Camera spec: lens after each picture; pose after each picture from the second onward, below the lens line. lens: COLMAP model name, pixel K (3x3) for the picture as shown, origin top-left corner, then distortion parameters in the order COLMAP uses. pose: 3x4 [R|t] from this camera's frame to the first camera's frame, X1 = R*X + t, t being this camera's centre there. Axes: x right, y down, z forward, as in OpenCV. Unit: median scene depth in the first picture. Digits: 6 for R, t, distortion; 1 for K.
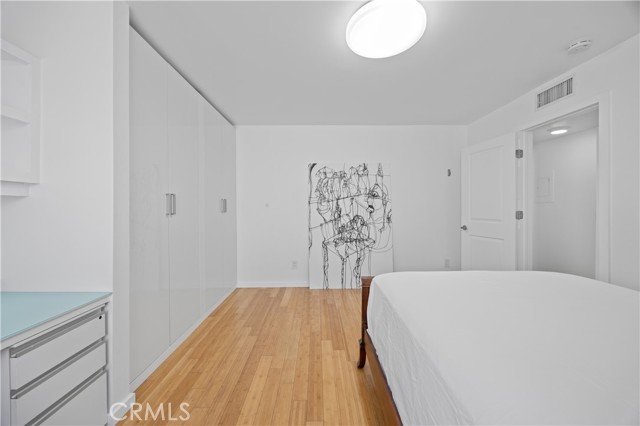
lens RADIAL K [[249.7, 0, 316.3], [0, 249.7, 206.2], [0, 0, 1]] dist [0.001966, 0.000103]
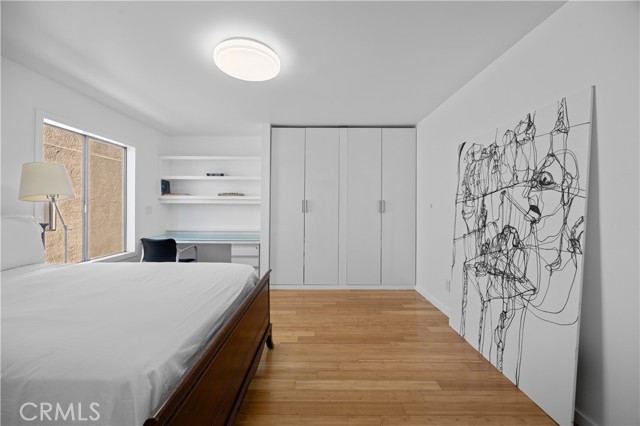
lens RADIAL K [[249.7, 0, 316.3], [0, 249.7, 206.2], [0, 0, 1]] dist [0.001966, 0.000103]
pose [[-0.016155, 0.001249, -0.999869, 0.668436], [-0.004562, 0.999989, 0.001323, -0.001482], [0.999859, 0.004583, -0.016149, 0.625276]]
